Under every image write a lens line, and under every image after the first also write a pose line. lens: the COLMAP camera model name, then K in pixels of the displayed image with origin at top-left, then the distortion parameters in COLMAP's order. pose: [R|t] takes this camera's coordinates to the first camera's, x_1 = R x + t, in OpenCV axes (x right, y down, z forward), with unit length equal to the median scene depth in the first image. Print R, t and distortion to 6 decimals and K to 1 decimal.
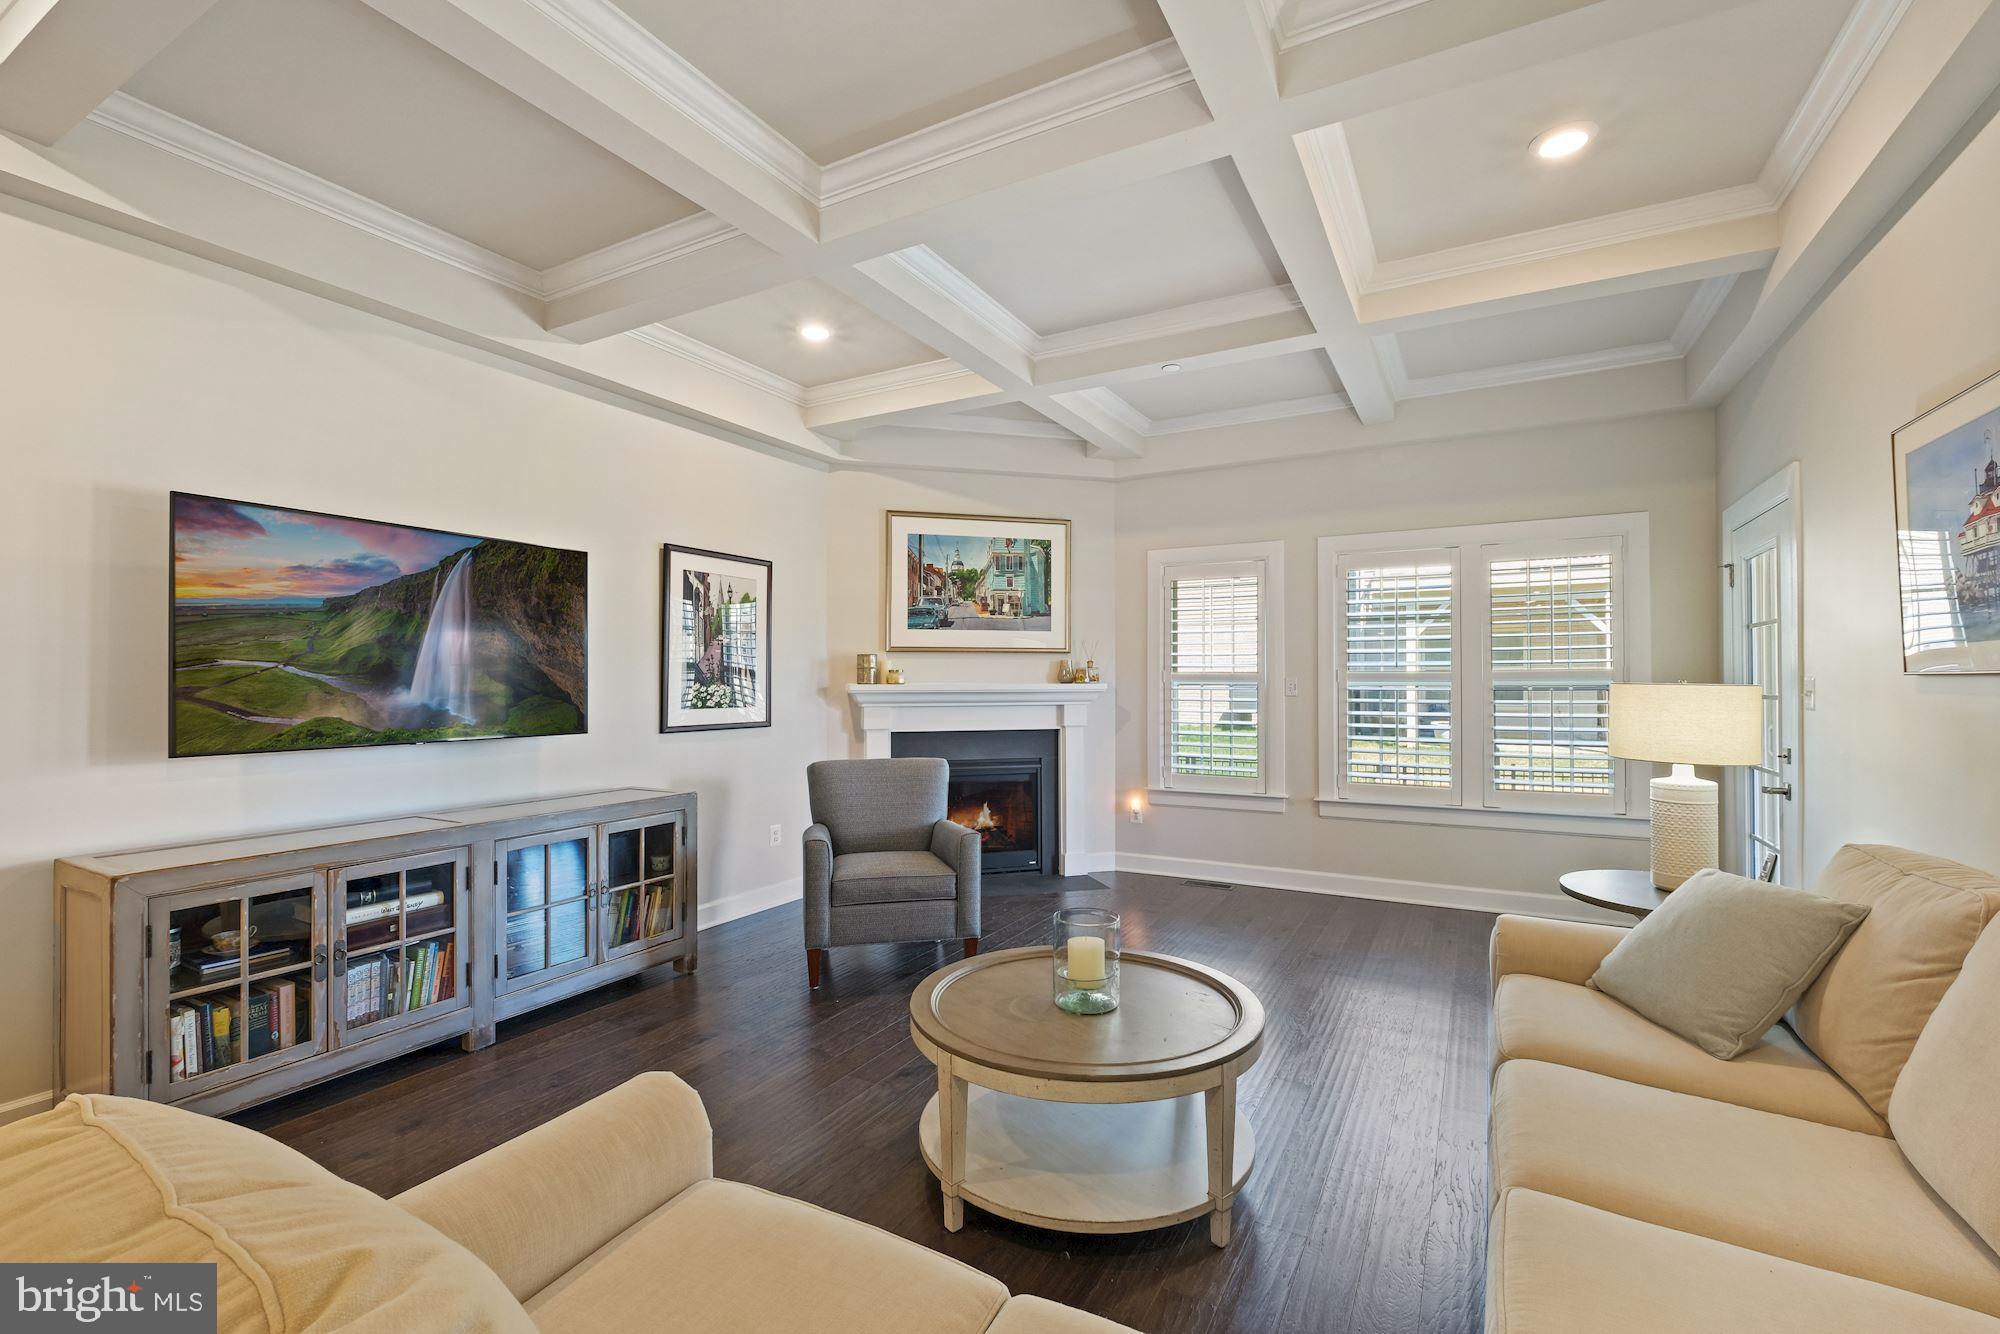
lens RADIAL K [[871.0, 0, 1000.0], [0, 871.0, 667.0], [0, 0, 1]] dist [-0.003292, -0.000170]
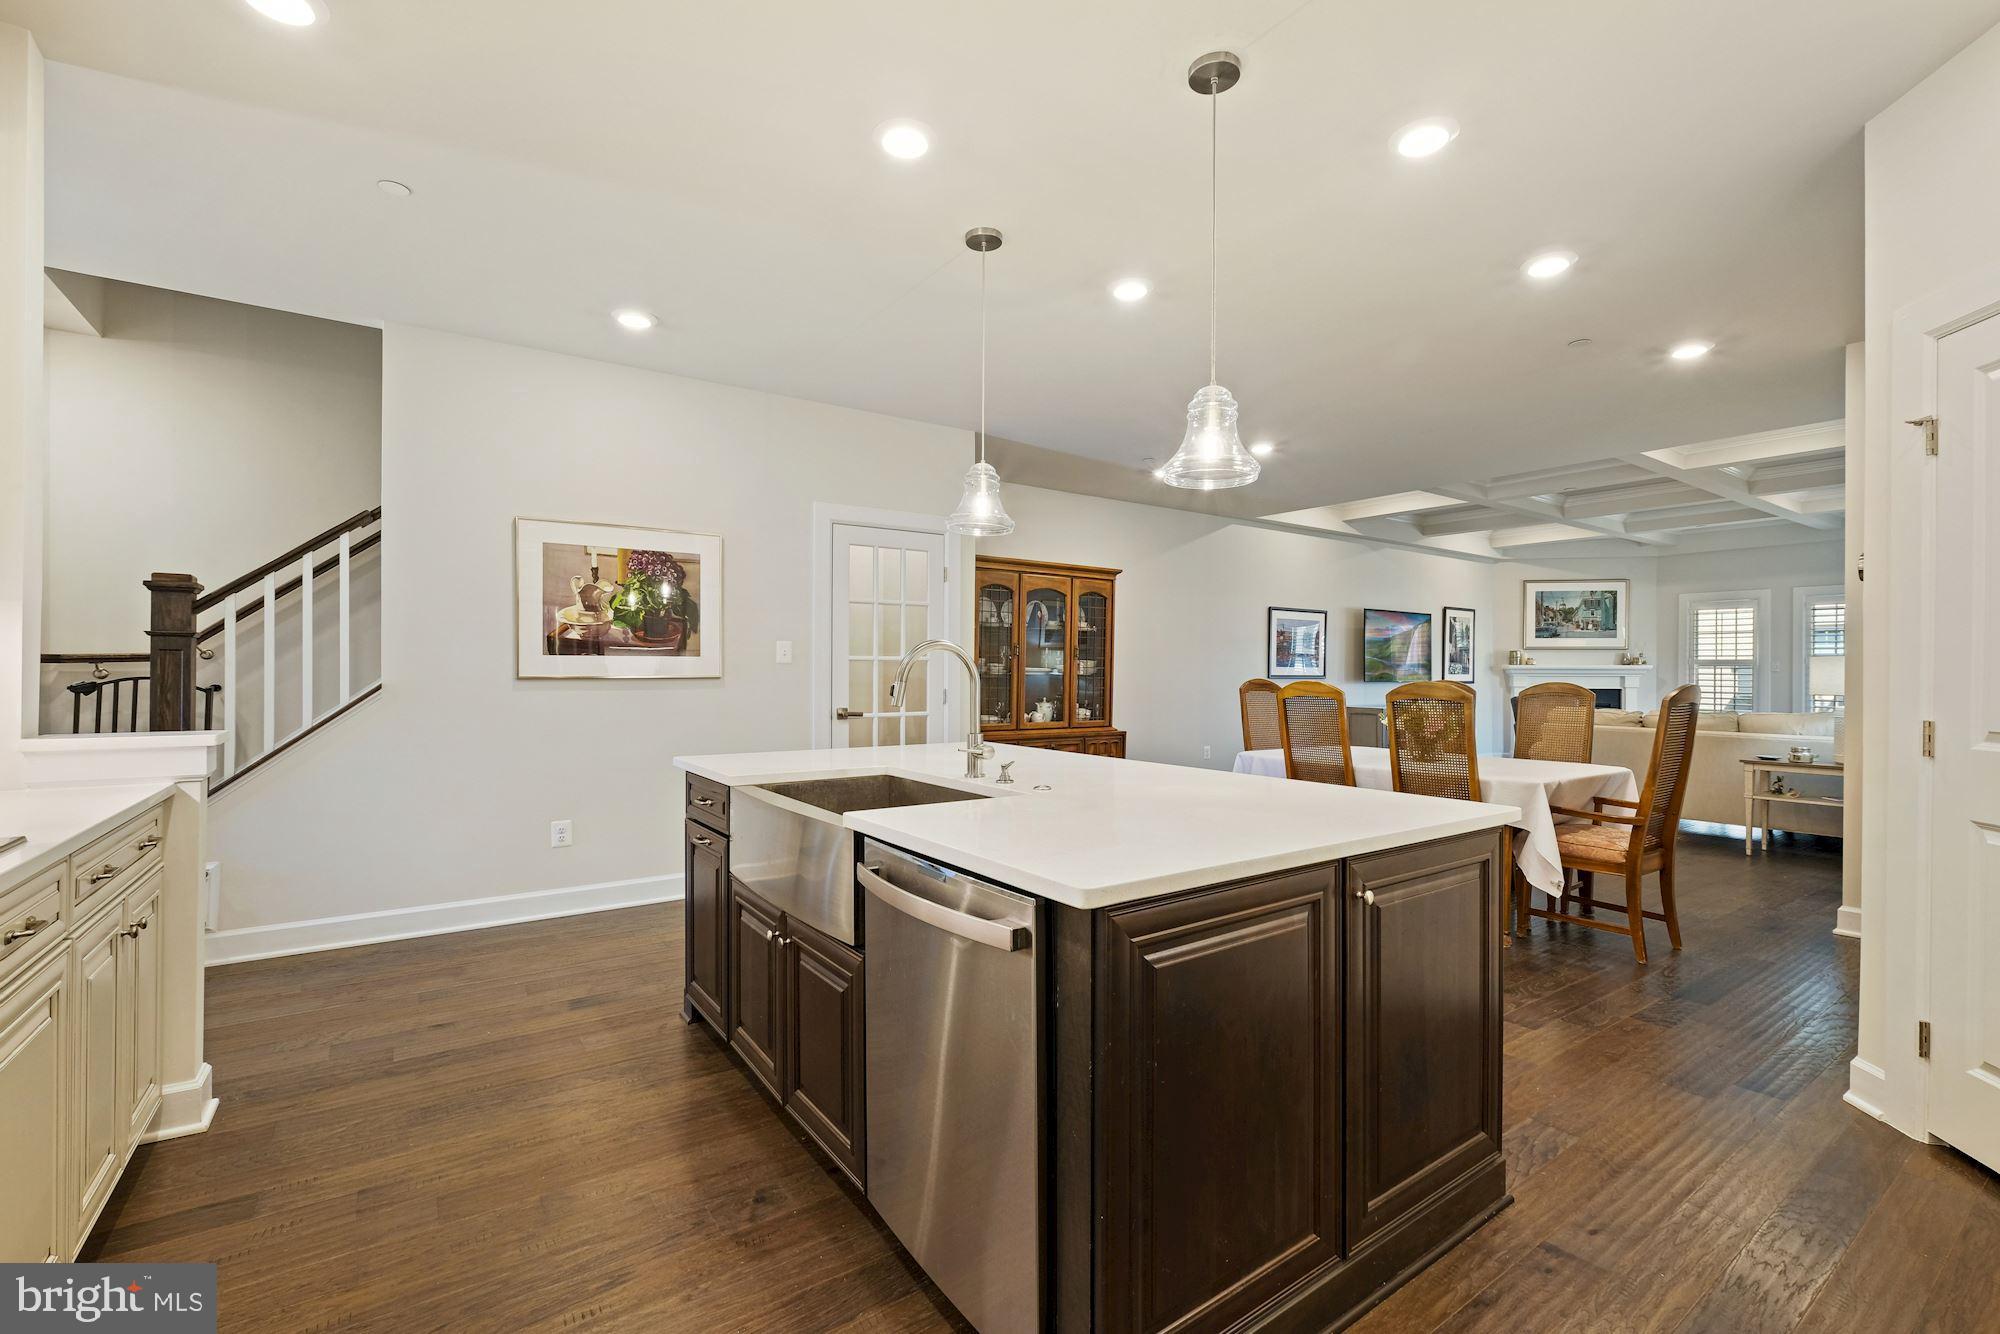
lens RADIAL K [[871.0, 0, 1000.0], [0, 871.0, 667.0], [0, 0, 1]] dist [-0.003292, -0.000170]
pose [[0.900906, 0.005077, -0.433984, -0.346010], [-0.000757, 0.999948, 0.010125, 0.004494], [0.434013, -0.008793, 0.900864, -1.363517]]
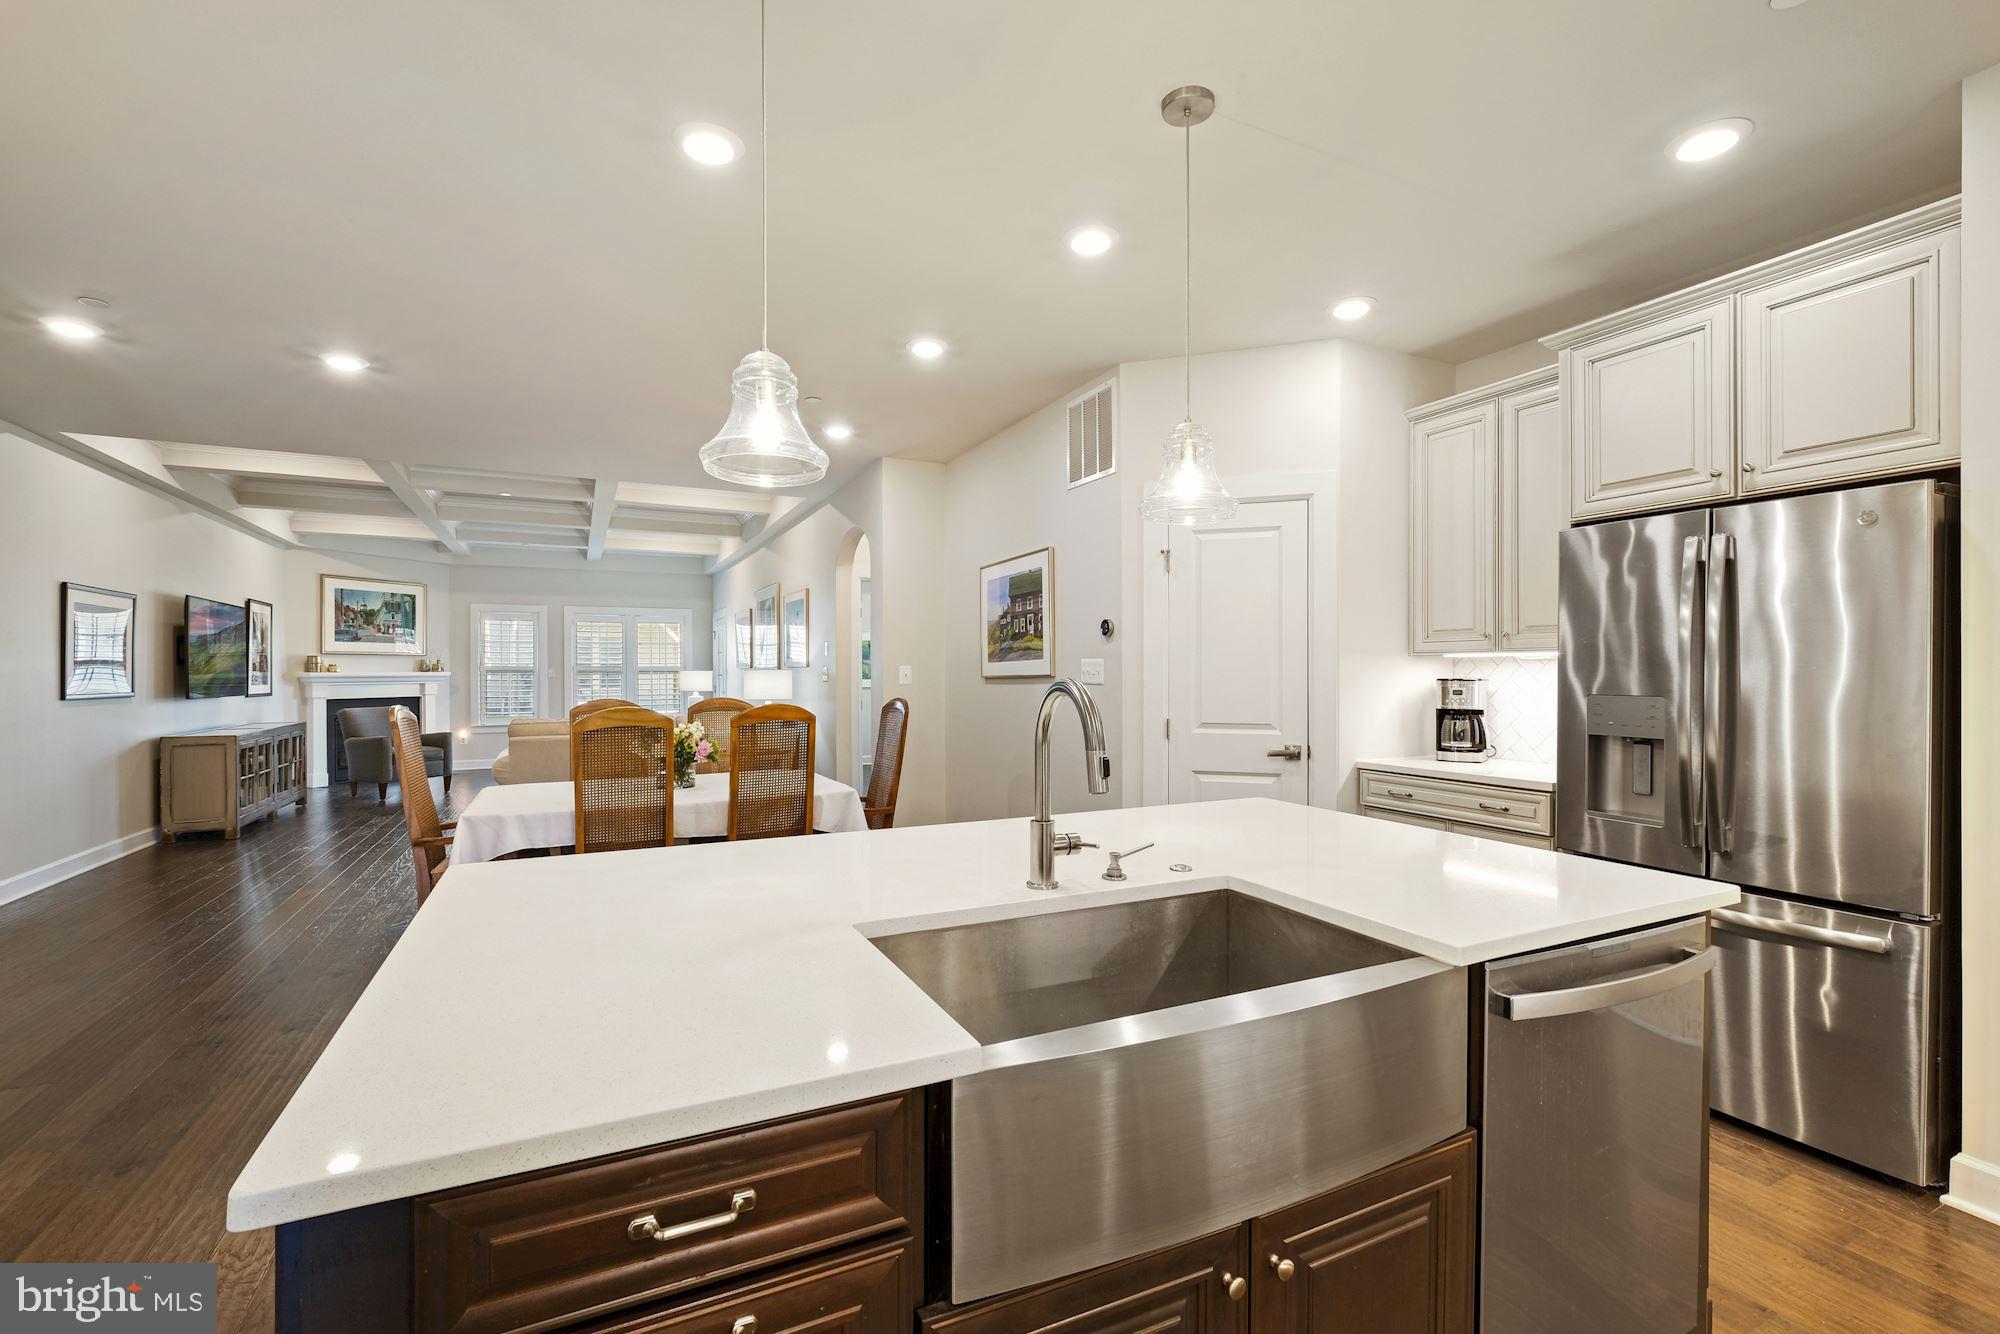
lens RADIAL K [[876.8, 0, 1000.9], [0, 876.8, 673.4], [0, 0, 1]] dist [0.000178, -0.000401]
pose [[0.571270, -0.001721, 0.820761, -0.789085], [-0.010308, 0.999904, 0.009271, -0.008849], [-0.820698, -0.013756, 0.571197, -1.129466]]
